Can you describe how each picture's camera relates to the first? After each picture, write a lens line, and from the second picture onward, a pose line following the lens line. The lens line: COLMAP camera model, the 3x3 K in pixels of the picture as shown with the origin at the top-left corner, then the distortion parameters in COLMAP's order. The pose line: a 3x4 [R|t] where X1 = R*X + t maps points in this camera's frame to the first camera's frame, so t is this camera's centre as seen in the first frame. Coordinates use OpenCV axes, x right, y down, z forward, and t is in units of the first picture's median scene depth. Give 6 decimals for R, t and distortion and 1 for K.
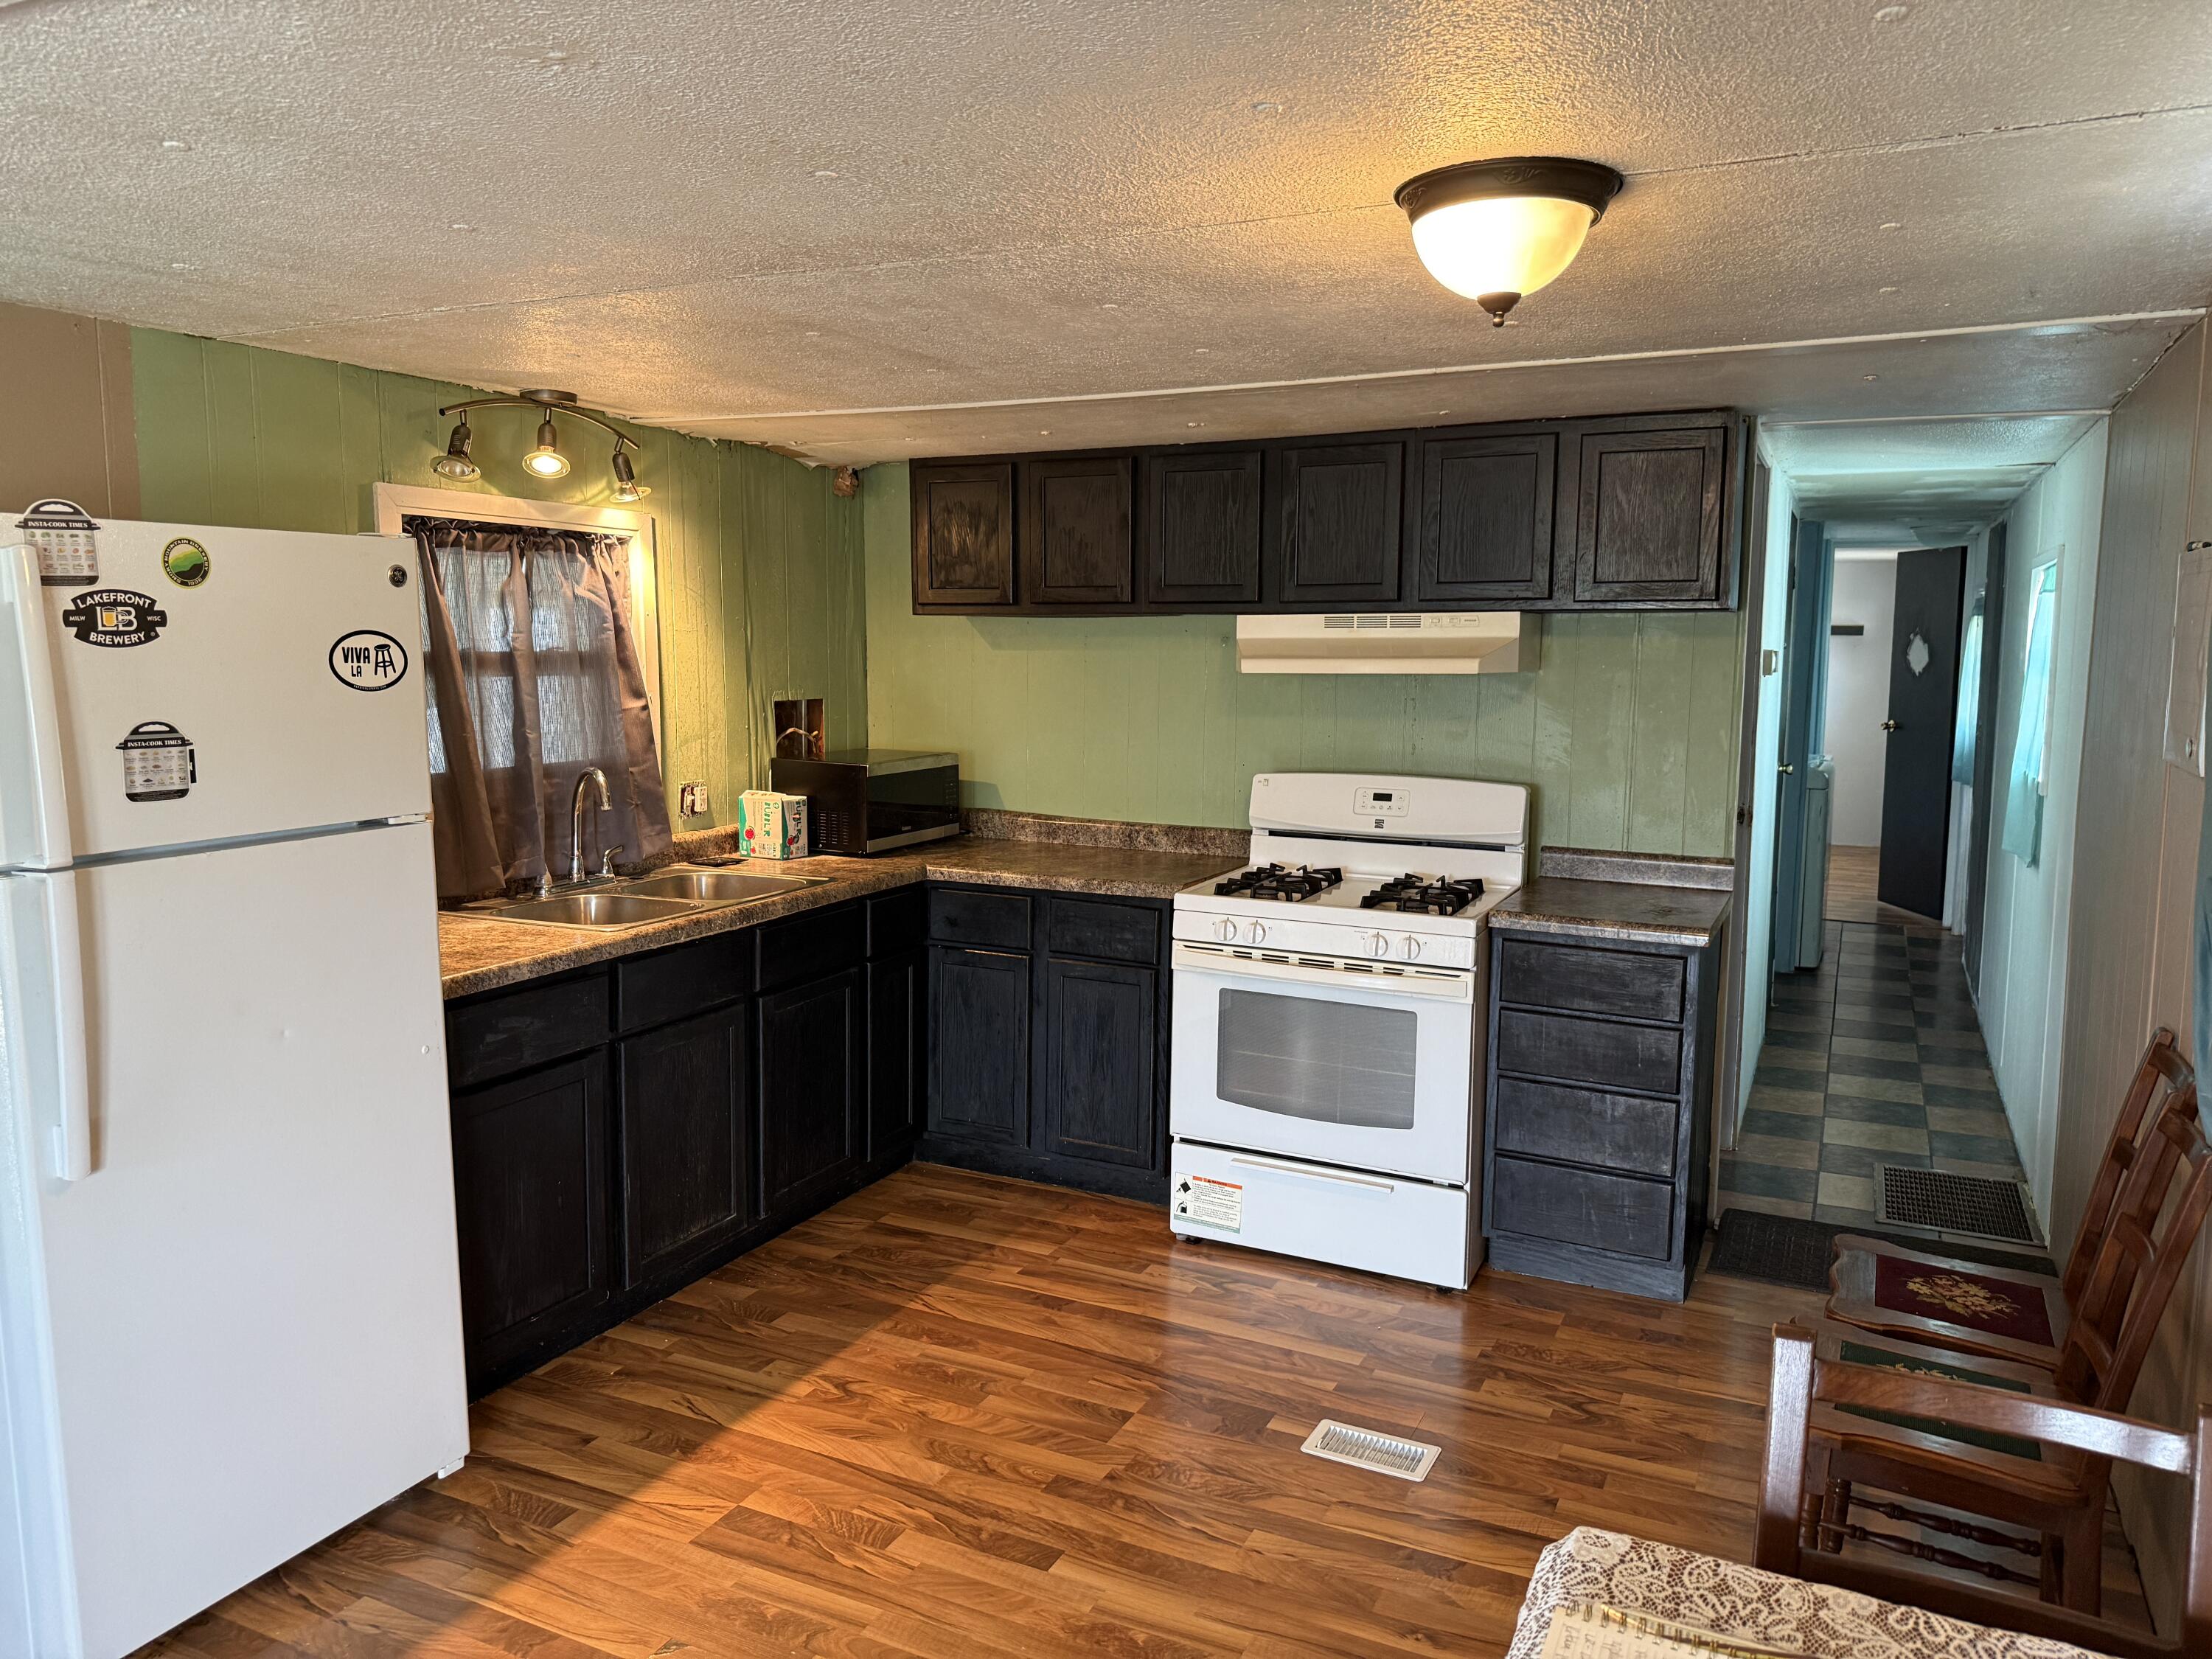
lens RADIAL K [[1530.4, 0, 1113.7], [0, 1530.4, 813.0], [0, 0, 1]] dist [0.176469, -0.292000]
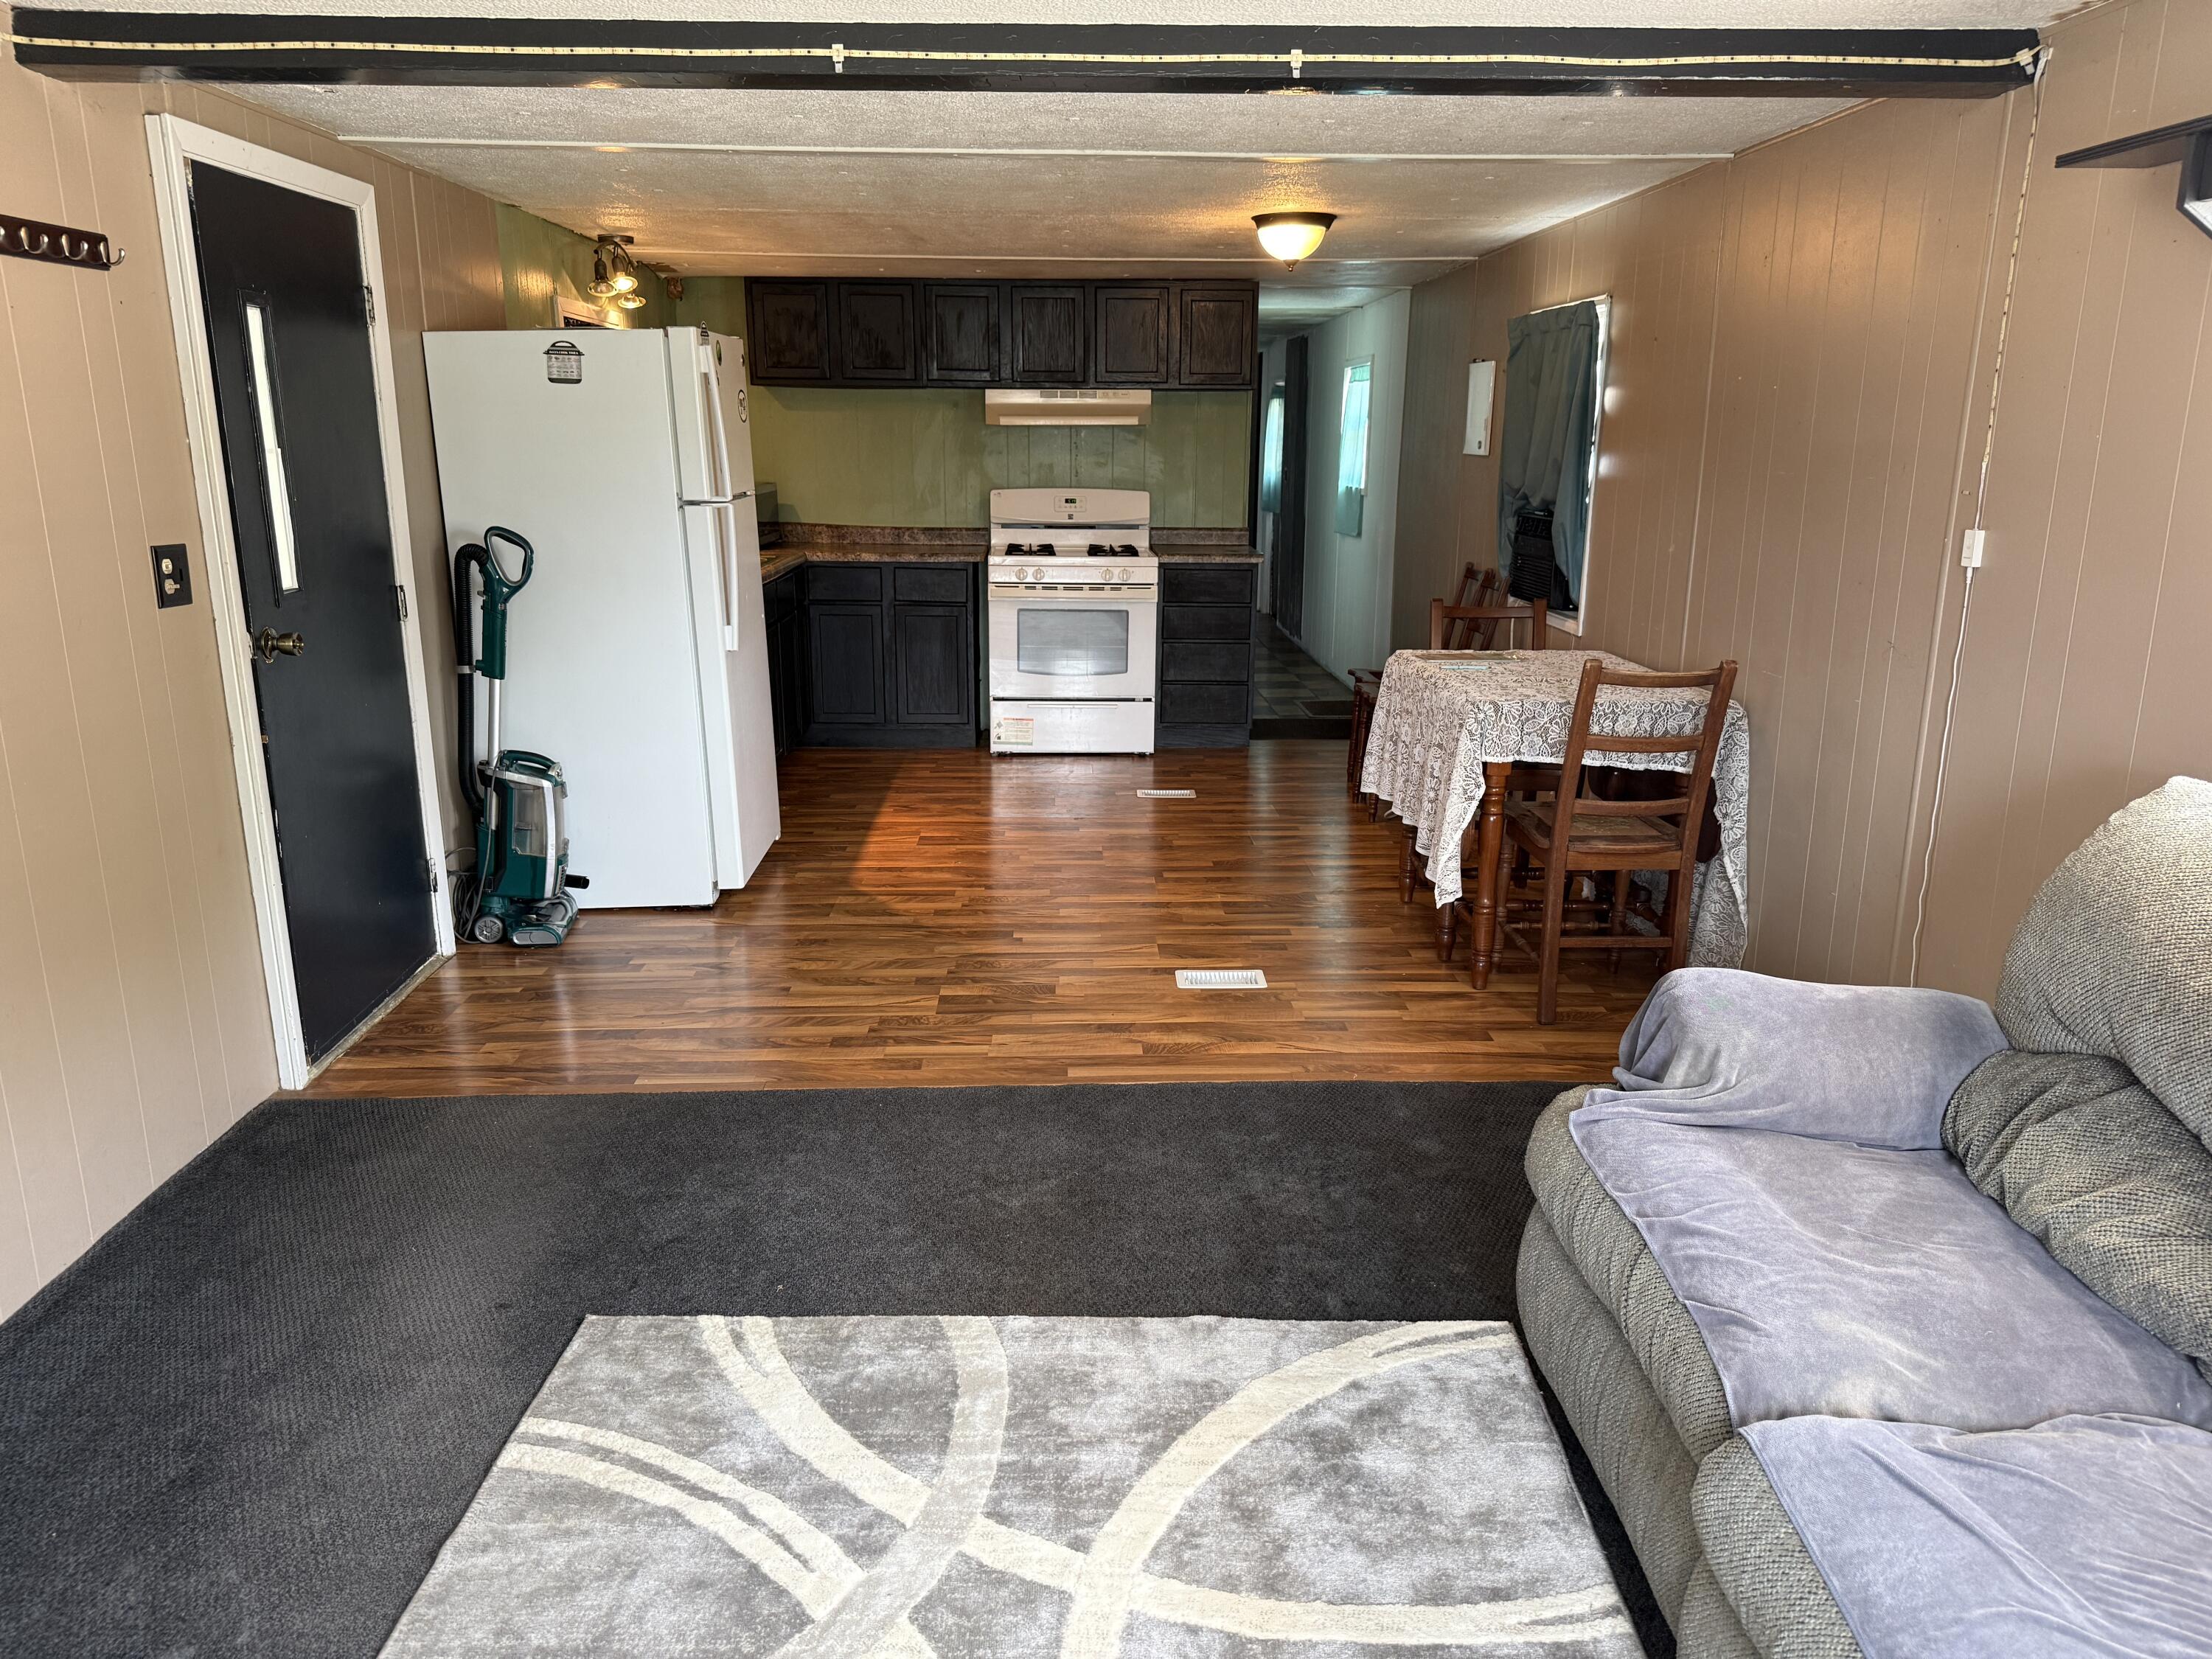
lens RADIAL K [[1530.4, 0, 1113.7], [0, 1530.4, 813.0], [0, 0, 1]] dist [0.176469, -0.292000]
pose [[0.883447, -0.114059, 0.454436, -0.701259], [0.053652, 0.988163, 0.143717, 0.103808], [-0.465449, -0.102585, 0.879110, -0.668391]]
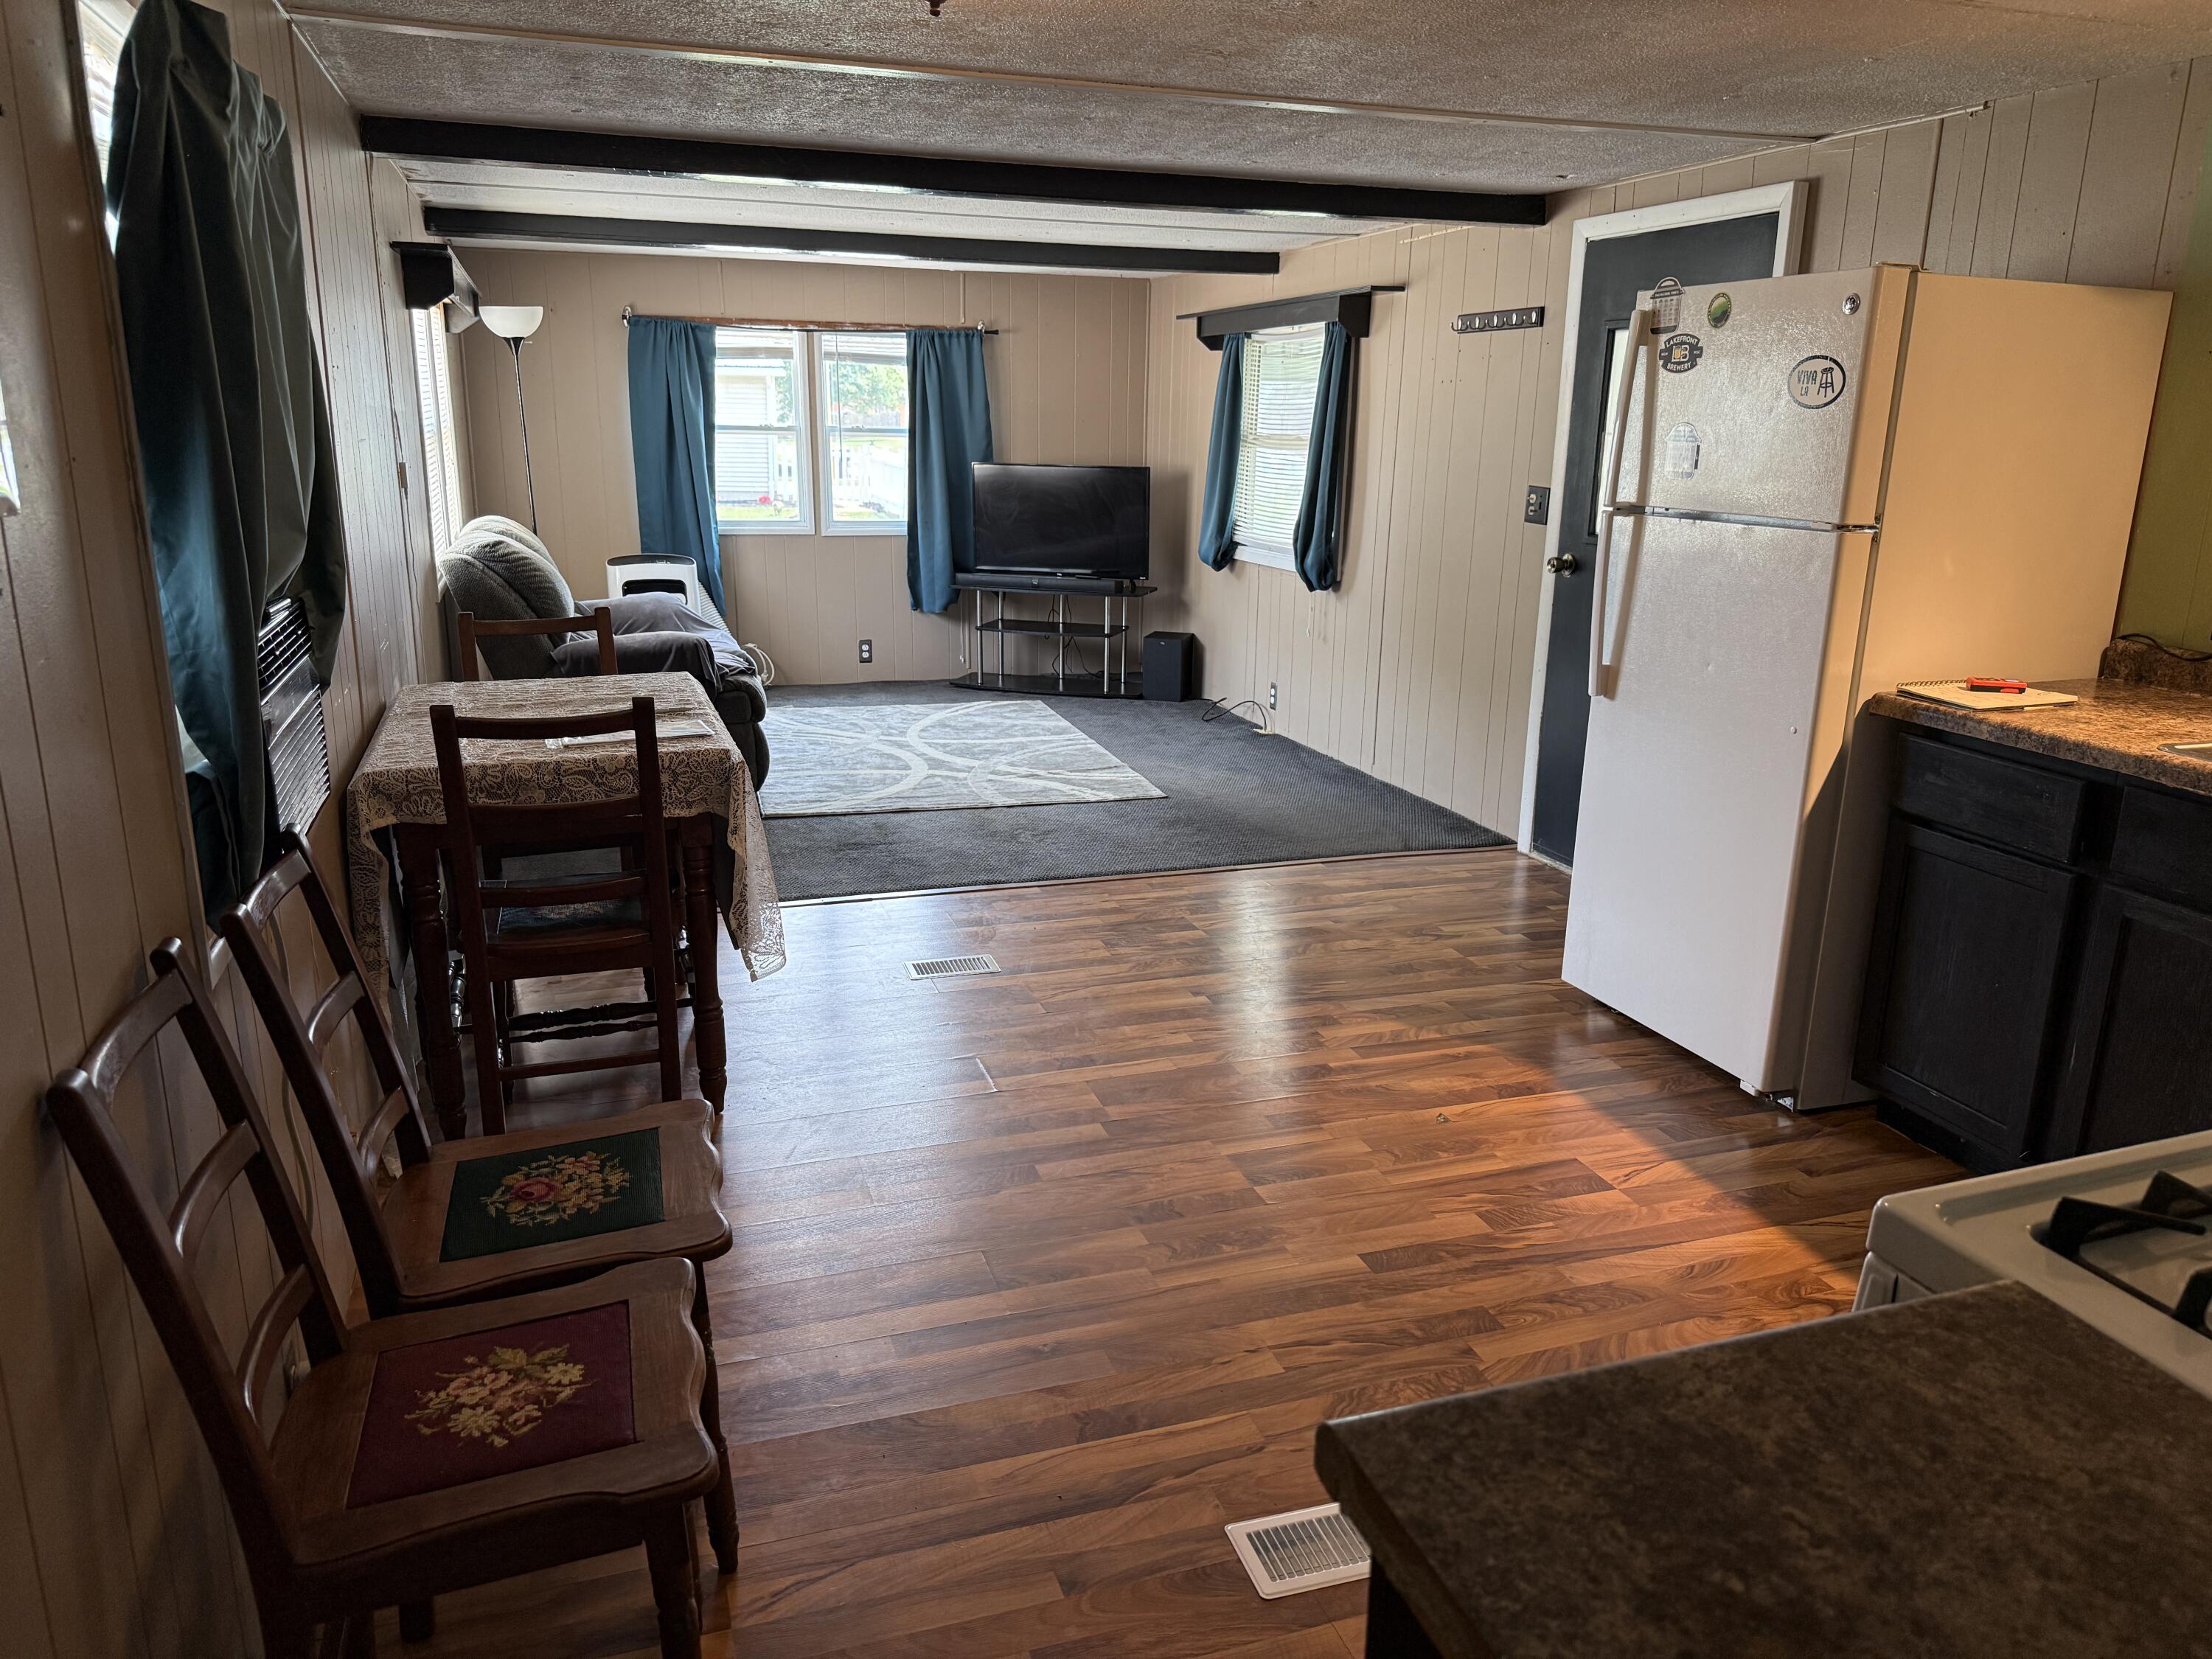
lens RADIAL K [[1530.4, 0, 1113.7], [0, 1530.4, 813.0], [0, 0, 1]] dist [0.176469, -0.292000]
pose [[-0.714681, 0.157414, -0.681507, 0.526107], [-0.100433, 0.941155, 0.322709, -0.083943], [0.692203, 0.299080, -0.656816, 1.051903]]
